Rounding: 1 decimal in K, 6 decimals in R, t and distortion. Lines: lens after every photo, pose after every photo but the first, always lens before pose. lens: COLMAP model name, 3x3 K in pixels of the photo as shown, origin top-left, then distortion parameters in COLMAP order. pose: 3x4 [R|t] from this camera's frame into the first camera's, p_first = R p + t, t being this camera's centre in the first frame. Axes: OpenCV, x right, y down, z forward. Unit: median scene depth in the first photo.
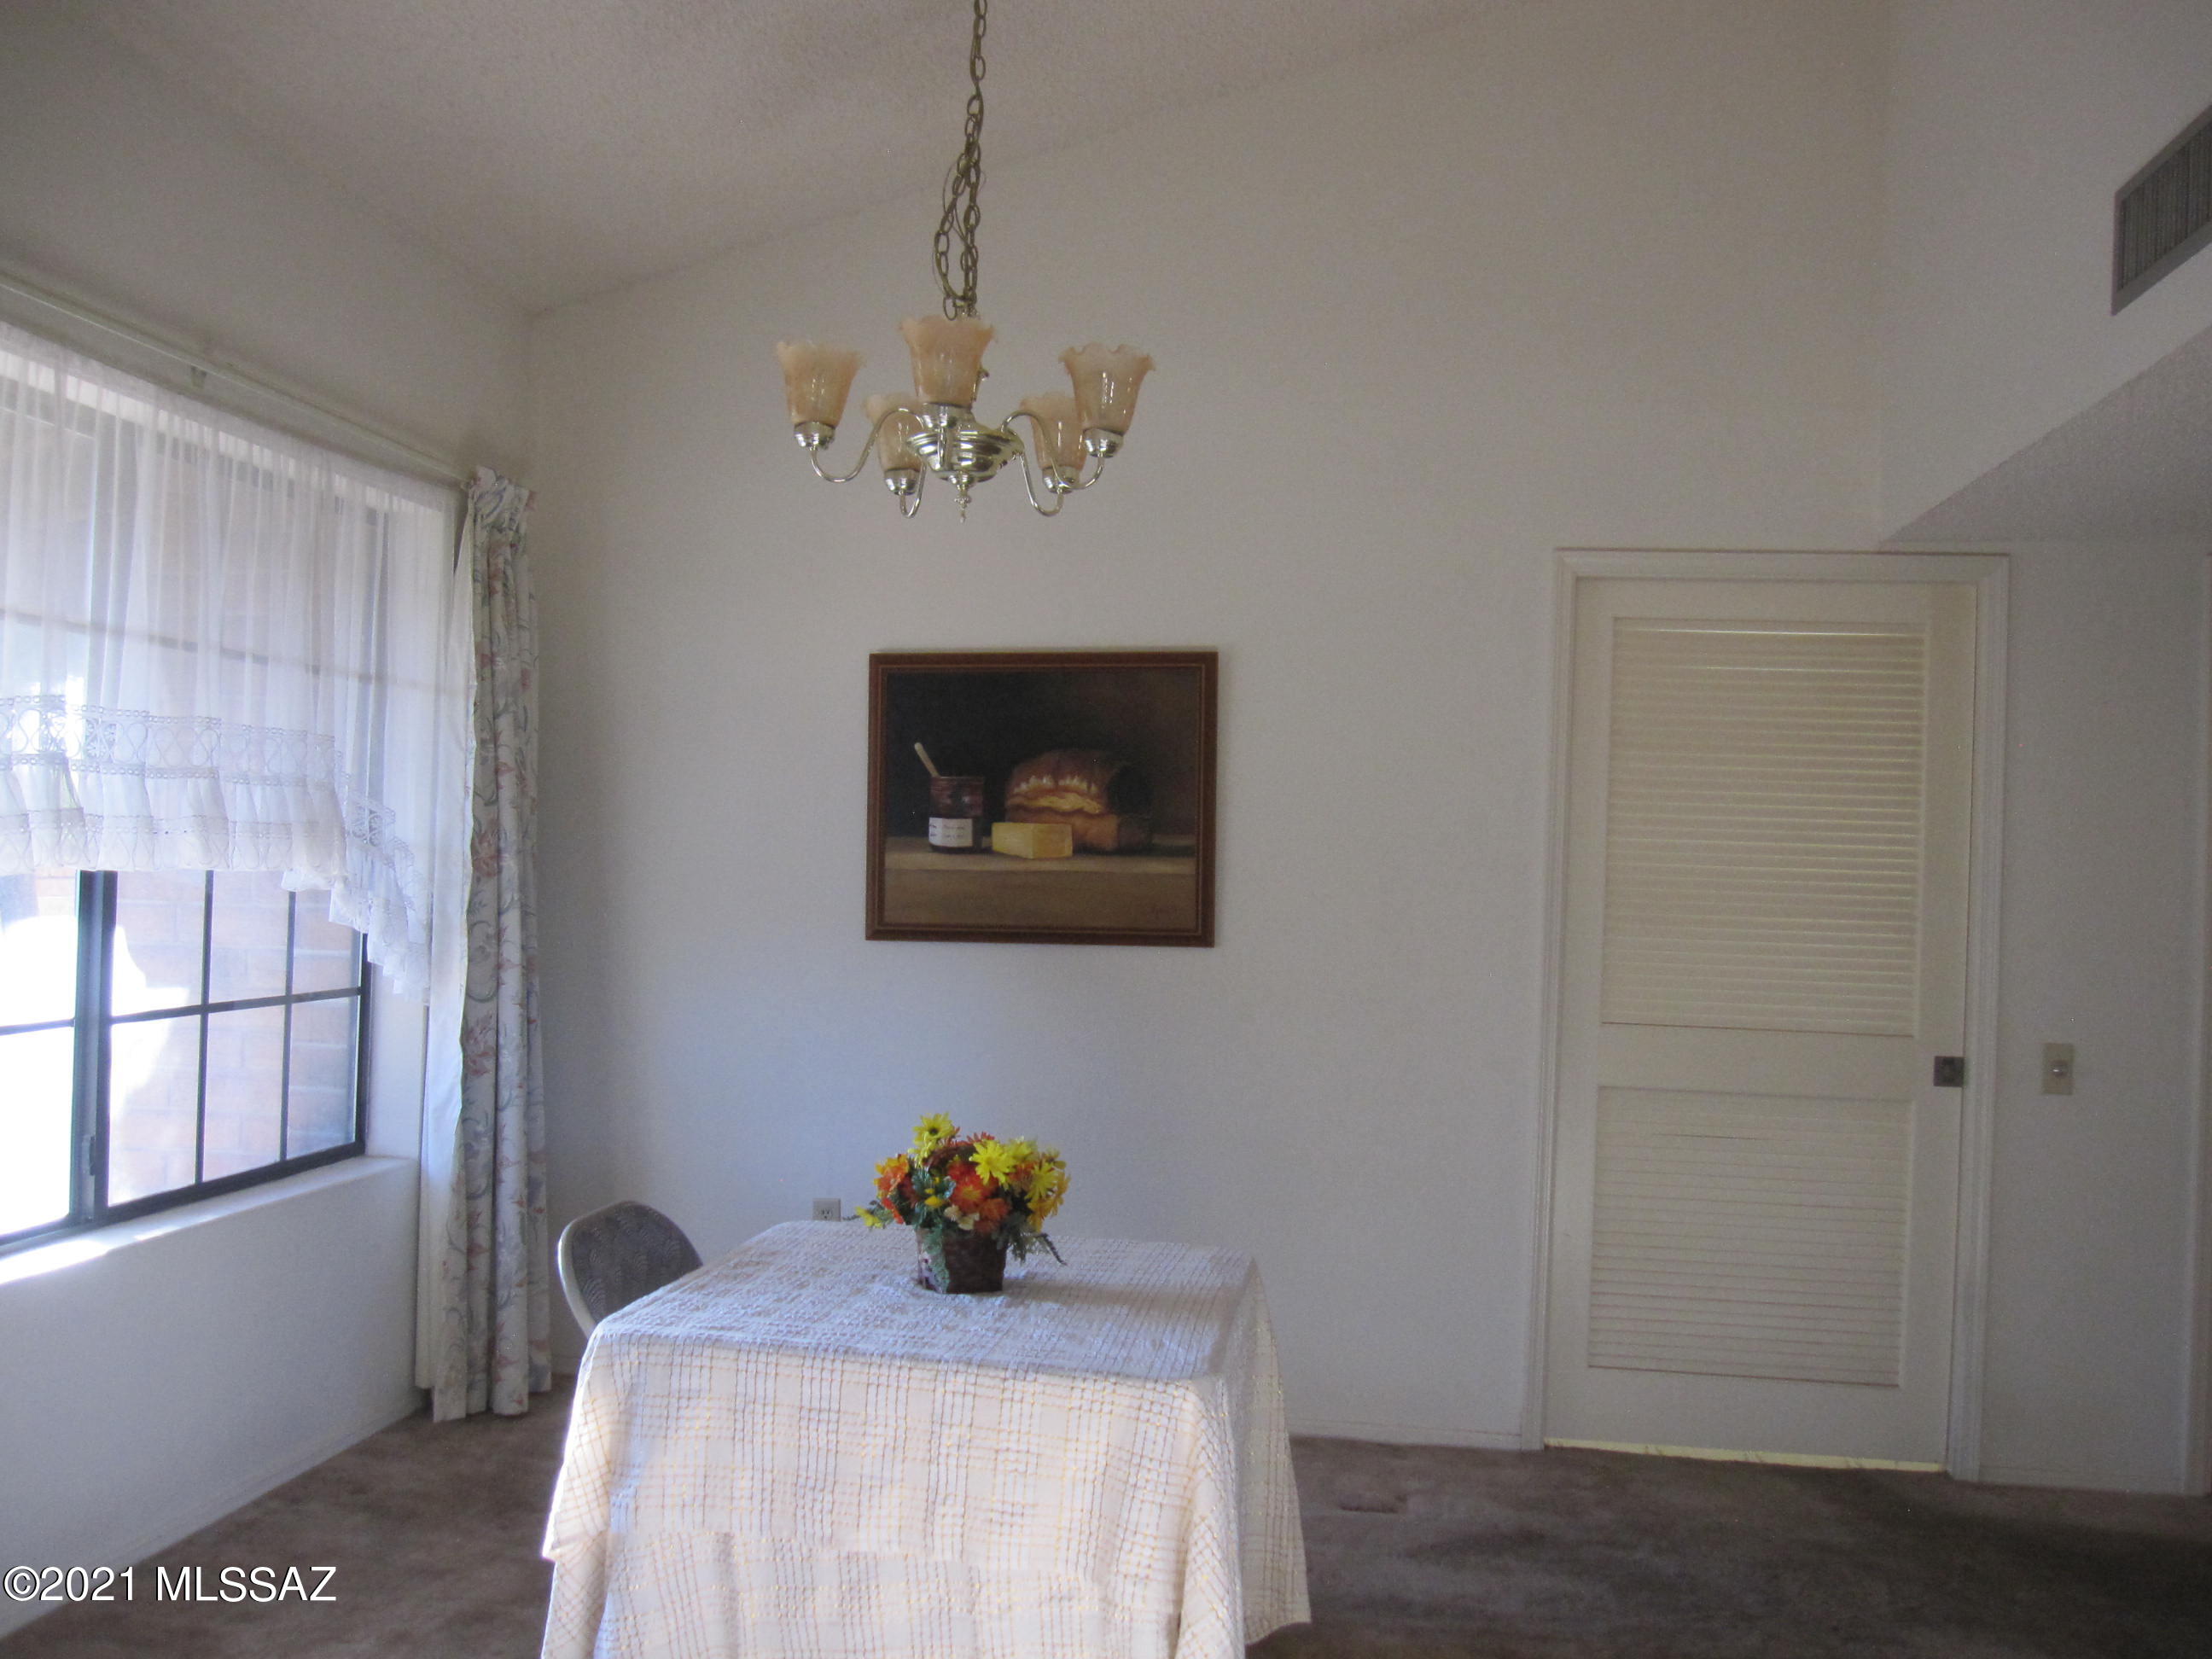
lens RADIAL K [[1815.8, 0, 1101.9], [0, 1815.8, 840.4], [0, 0, 1]] dist [-0.076778, 0.051839]
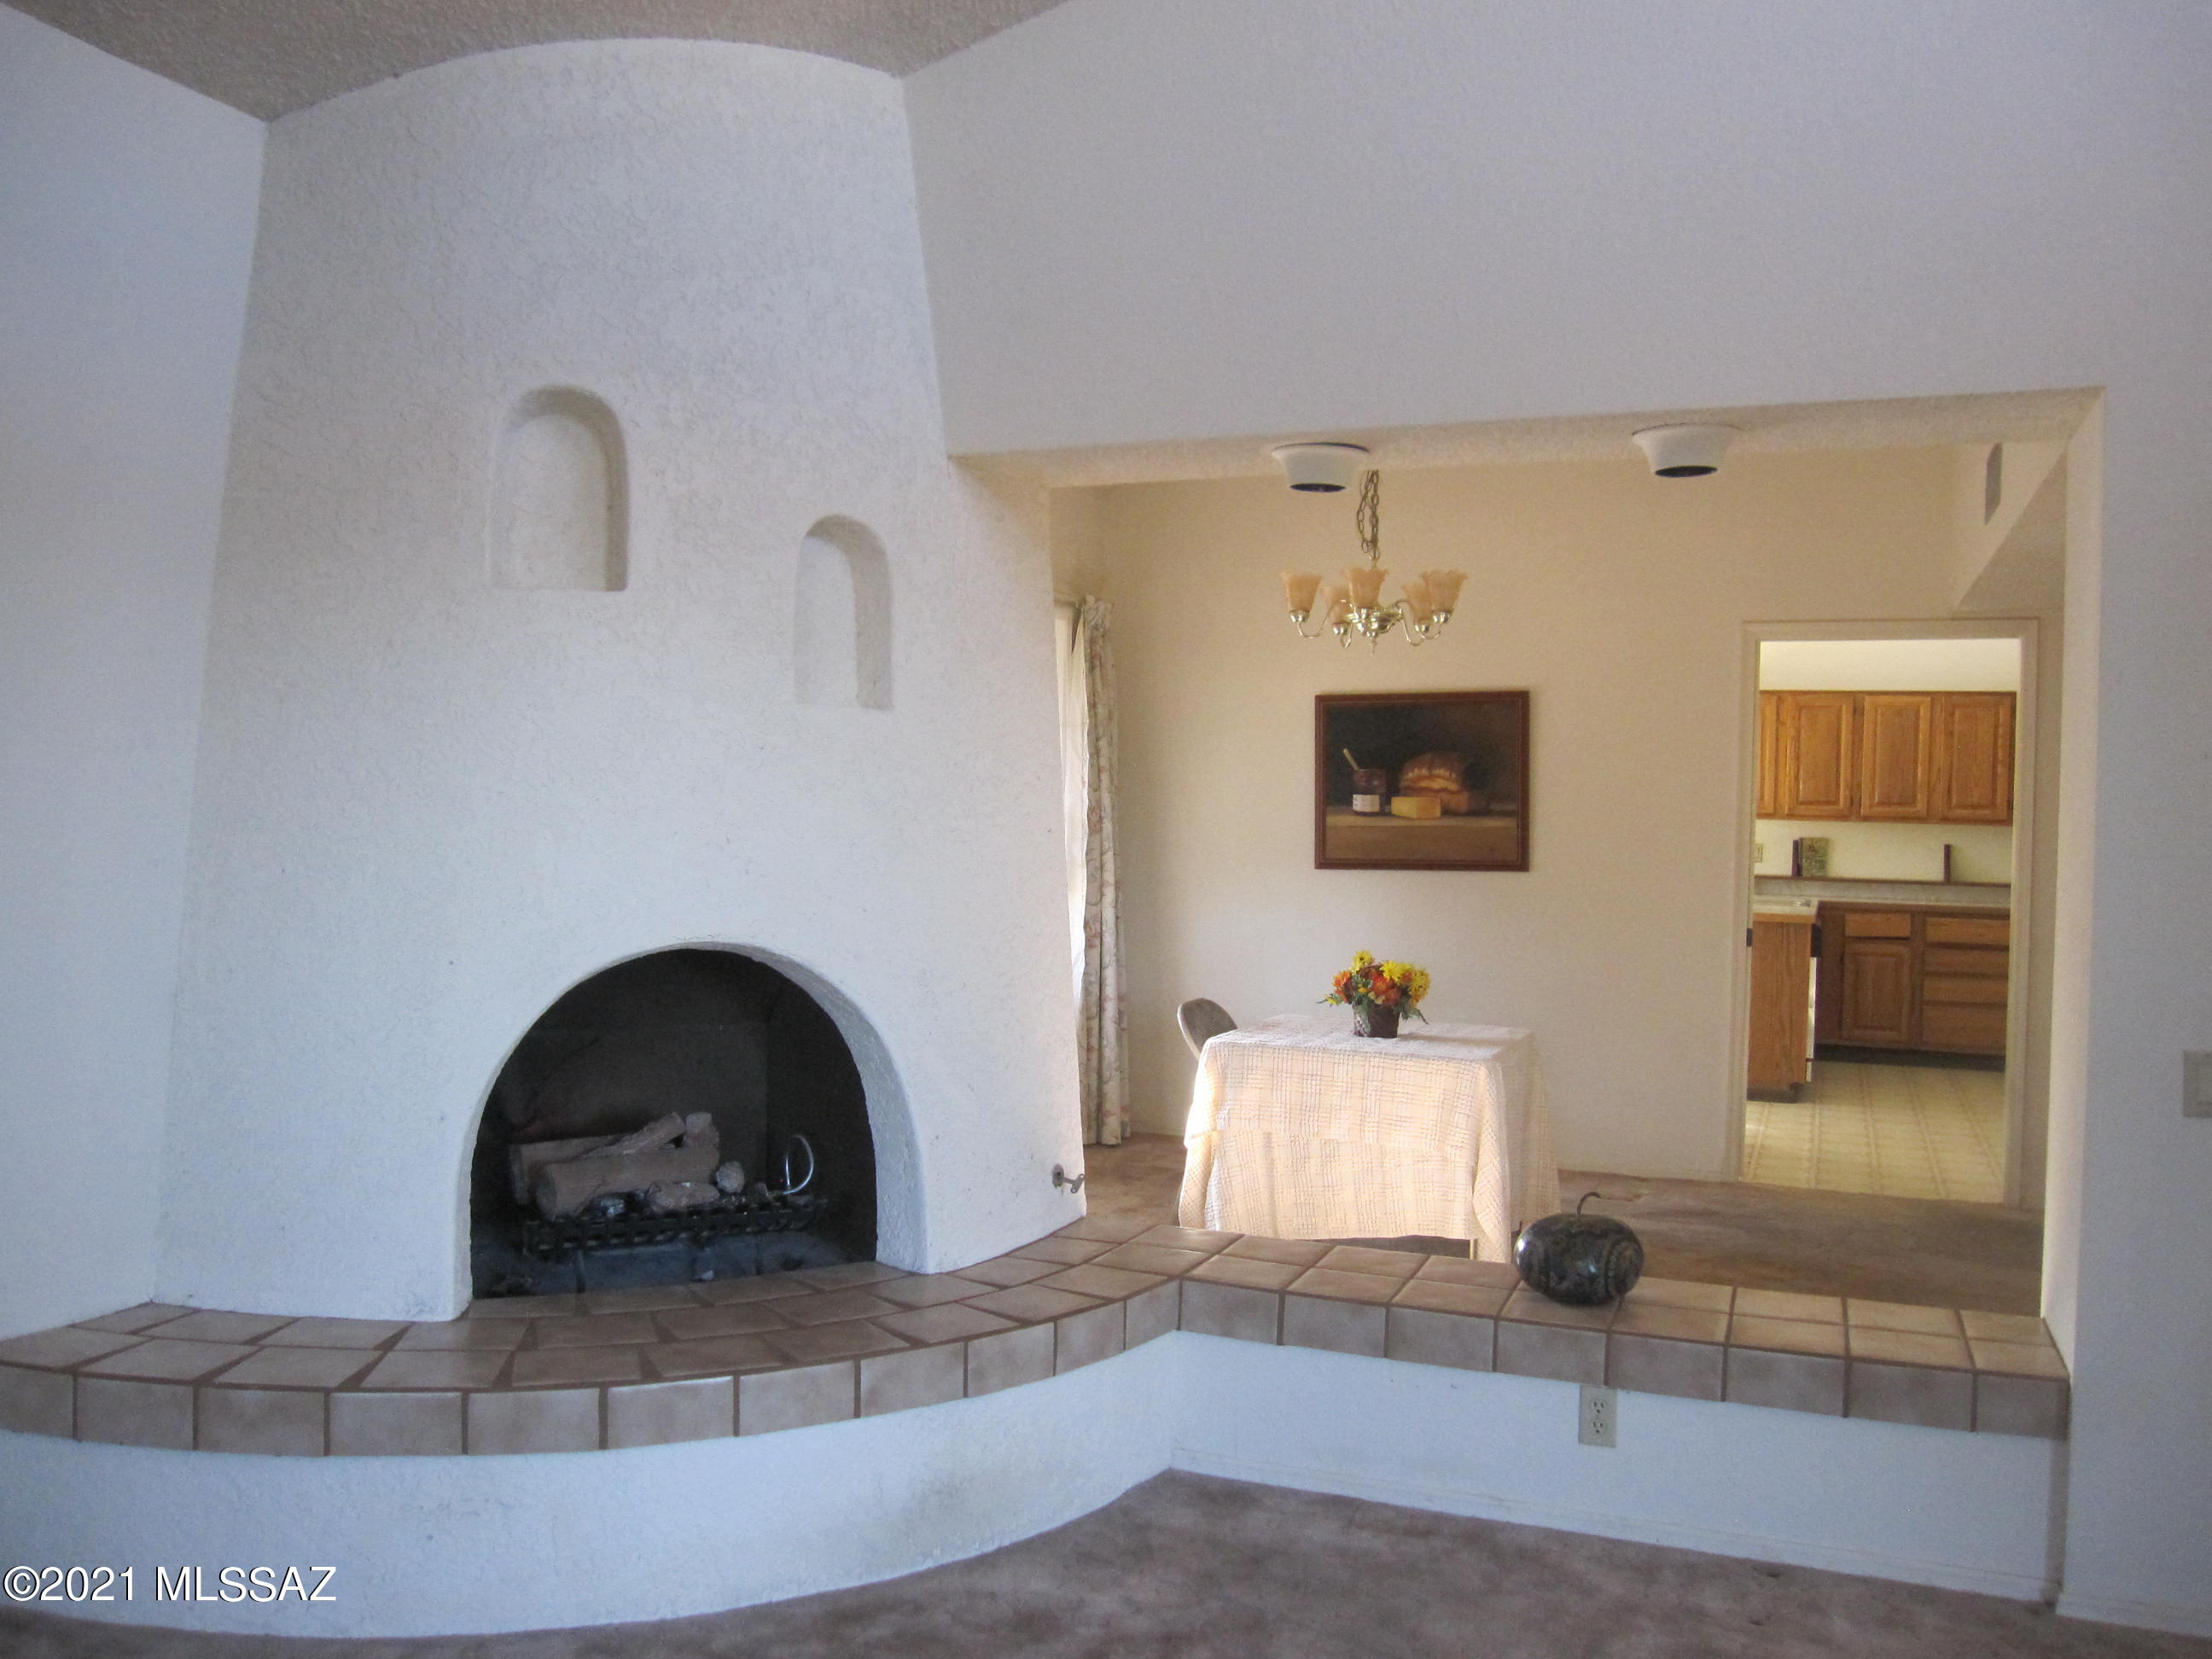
lens RADIAL K [[1815.8, 0, 1101.9], [0, 1815.8, 840.4], [0, 0, 1]] dist [-0.076778, 0.051839]
pose [[0.975279, -0.008592, -0.220808, 0.048487], [0.014404, 0.999590, 0.024727, -0.015654], [0.220505, -0.027296, 0.975004, -0.697605]]
